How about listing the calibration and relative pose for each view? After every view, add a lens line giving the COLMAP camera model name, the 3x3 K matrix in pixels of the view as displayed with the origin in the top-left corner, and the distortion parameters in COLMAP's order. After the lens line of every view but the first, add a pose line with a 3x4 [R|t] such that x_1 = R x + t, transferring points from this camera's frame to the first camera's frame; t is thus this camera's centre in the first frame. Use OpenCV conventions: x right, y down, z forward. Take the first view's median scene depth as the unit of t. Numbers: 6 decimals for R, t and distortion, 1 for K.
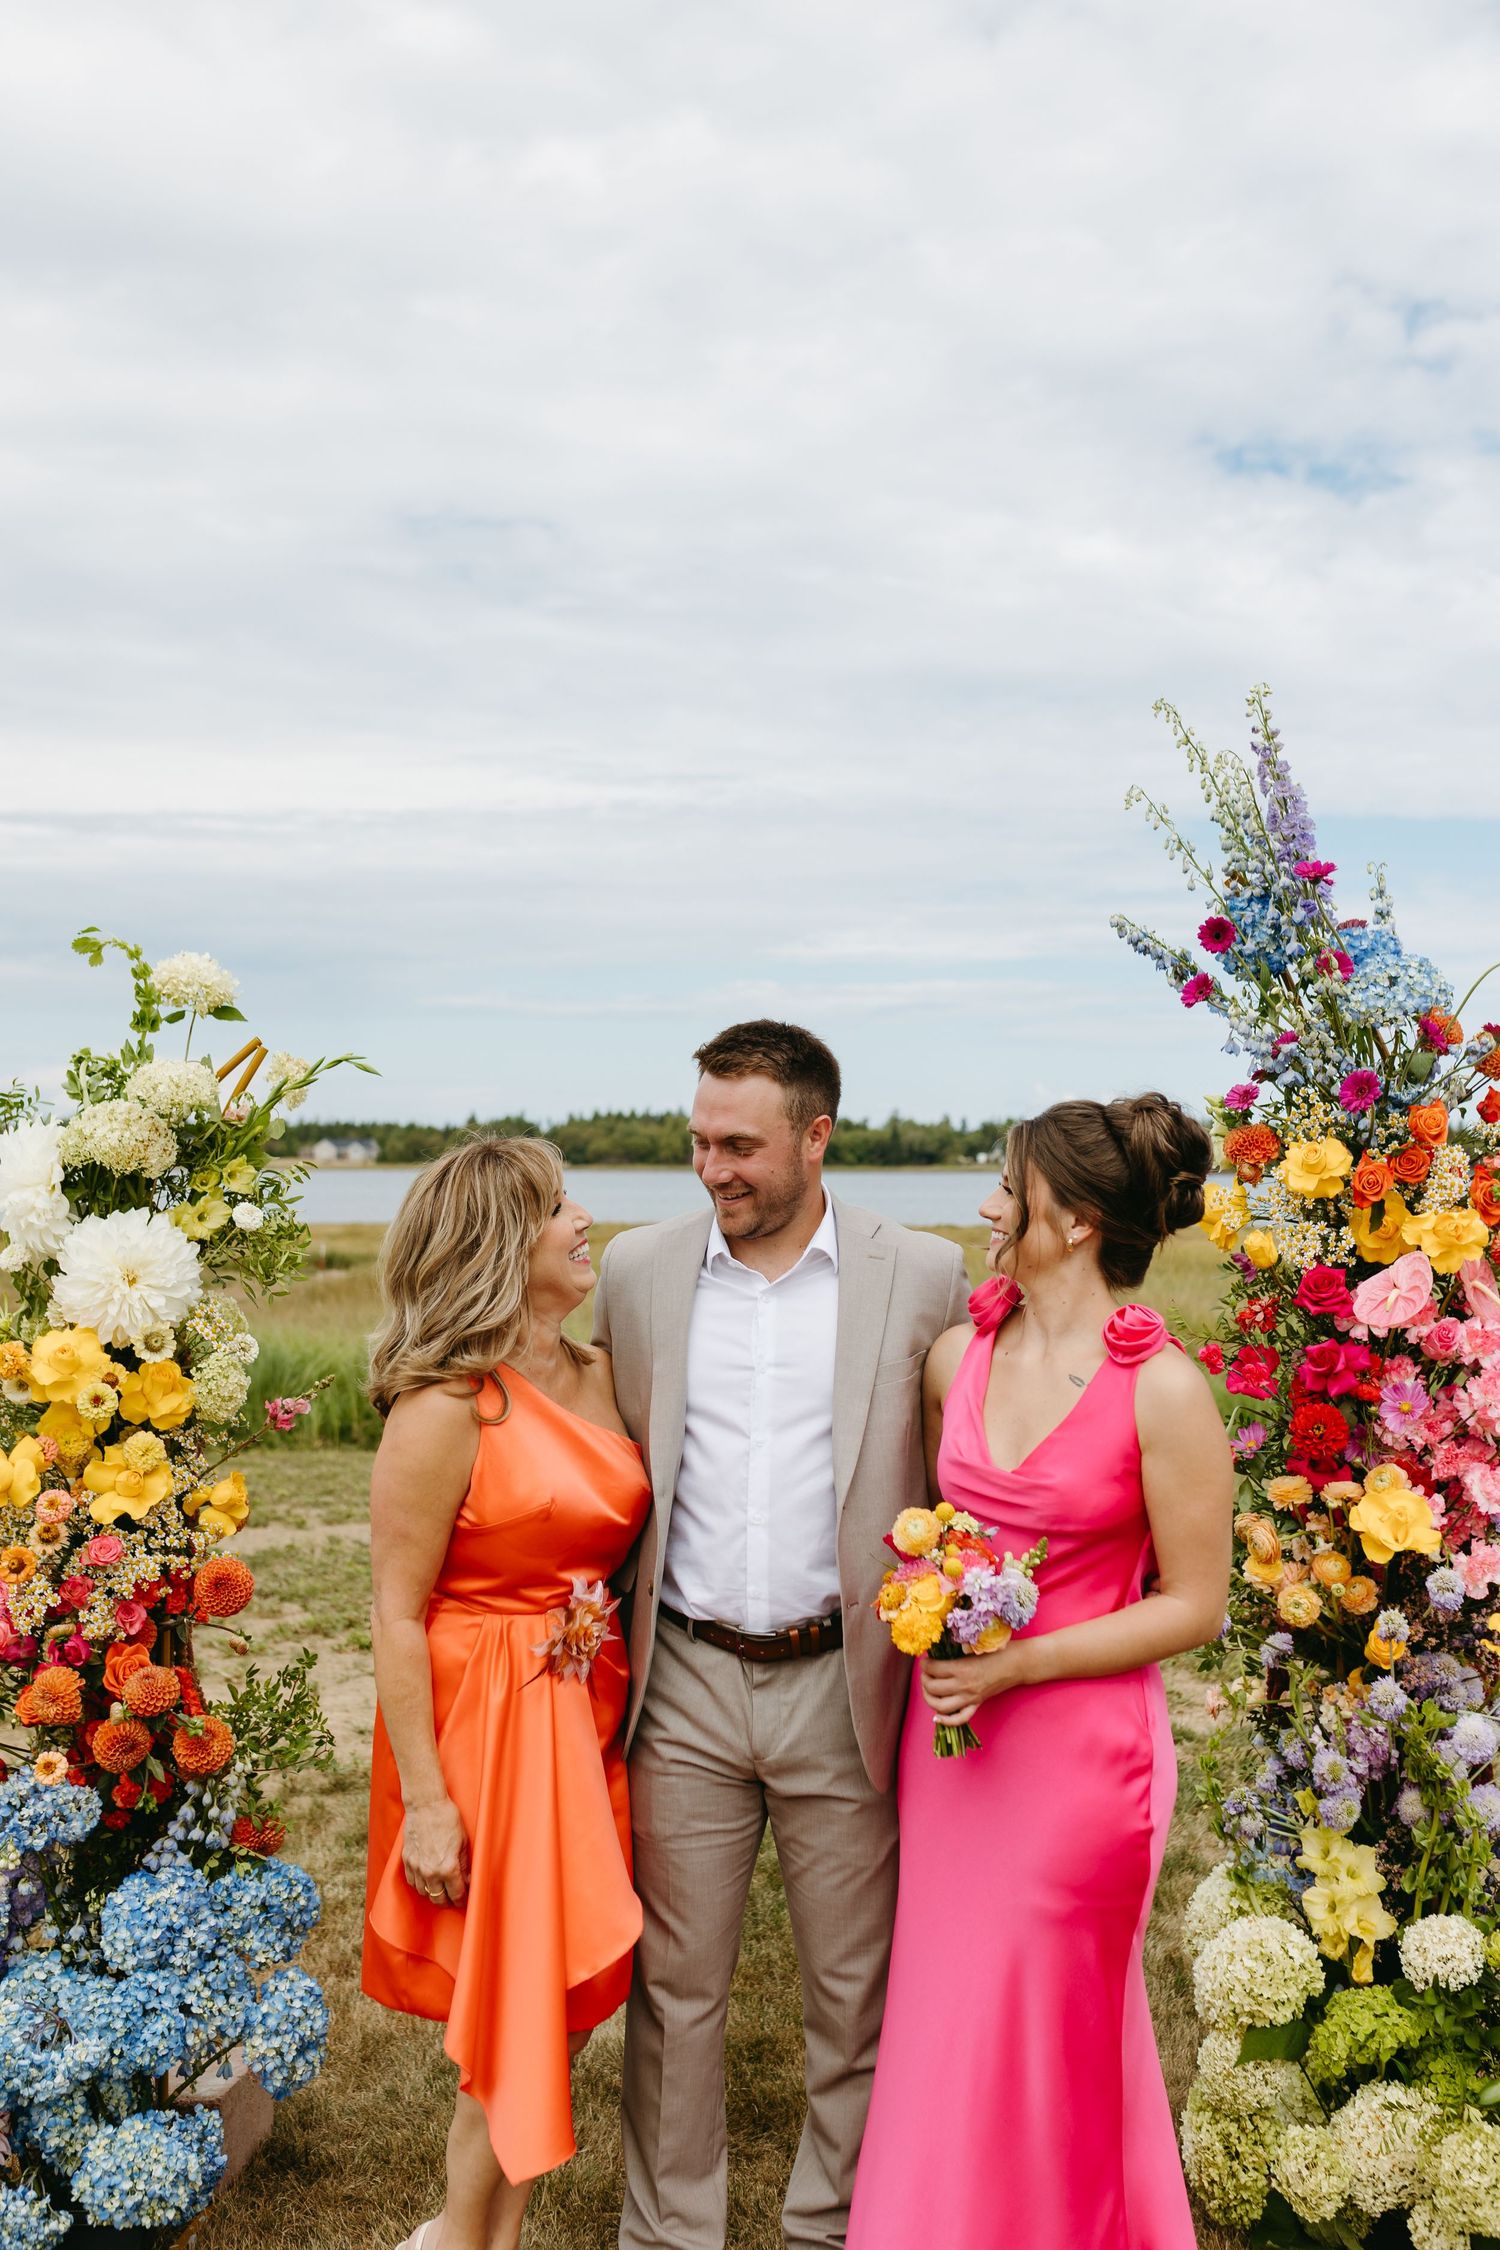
lens RADIAL K [[2124.8, 0, 750.0], [0, 2124.8, 1125.0], [0, 0, 1]] dist [-0.001460, -0.008842]
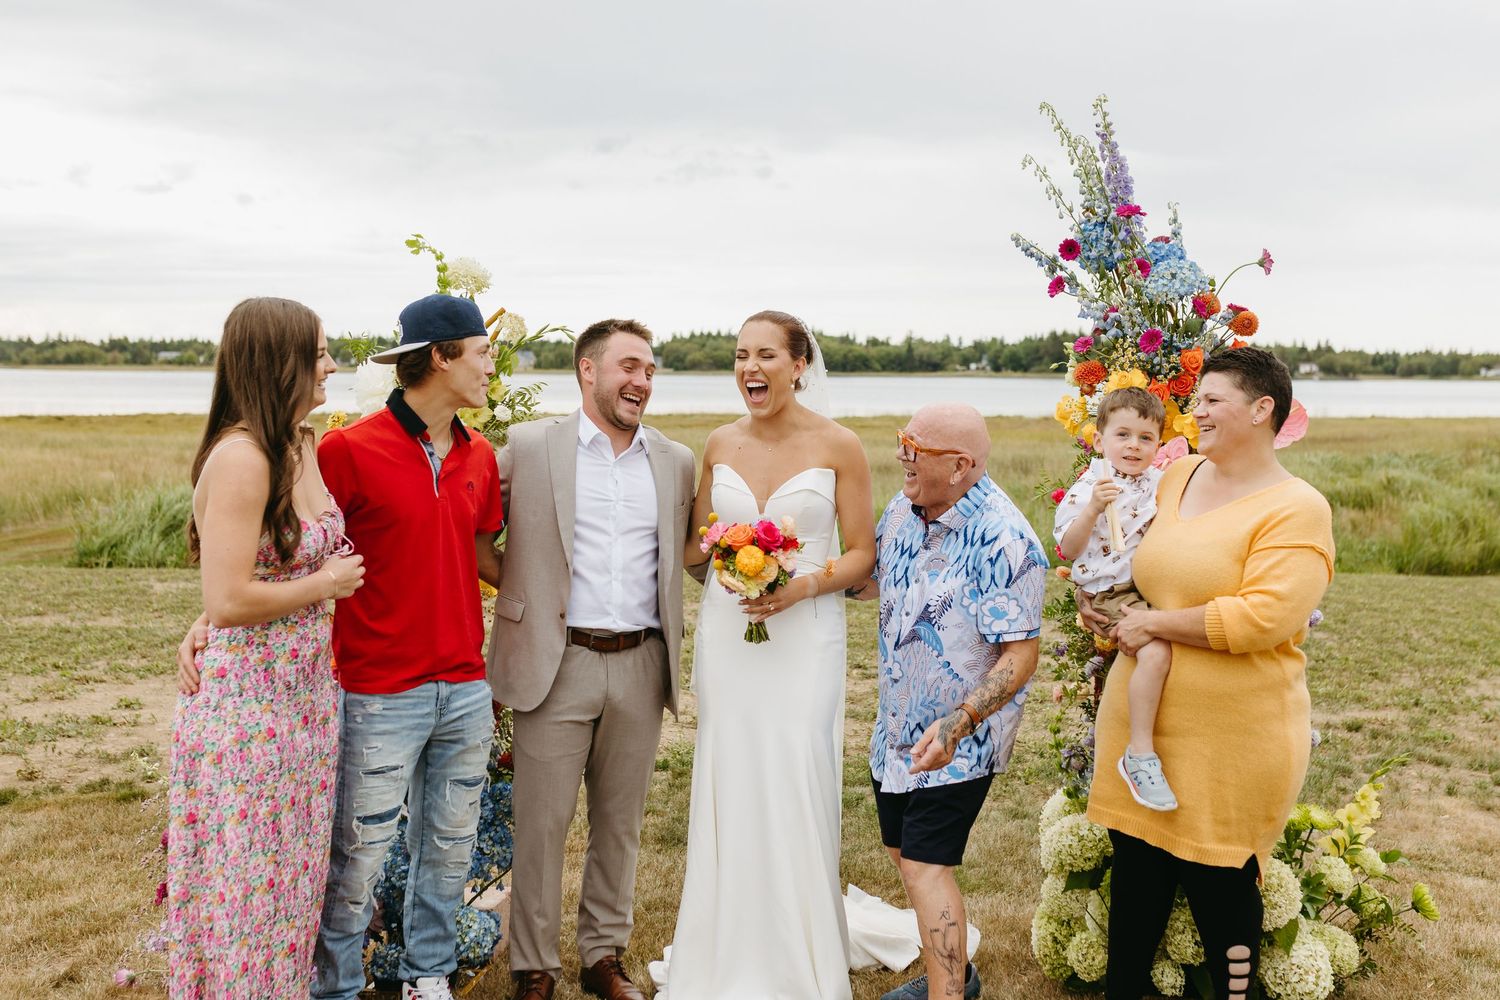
lens RADIAL K [[1628.5, 0, 758.6], [0, 1628.5, 509.9], [0, 0, 1]] dist [-0.005417, -0.007826]
pose [[0.999553, 0.005361, -0.029395, 0.010638], [-0.002215, 0.994360, 0.106038, -0.018615], [0.029798, -0.105925, 0.993928, -0.305896]]
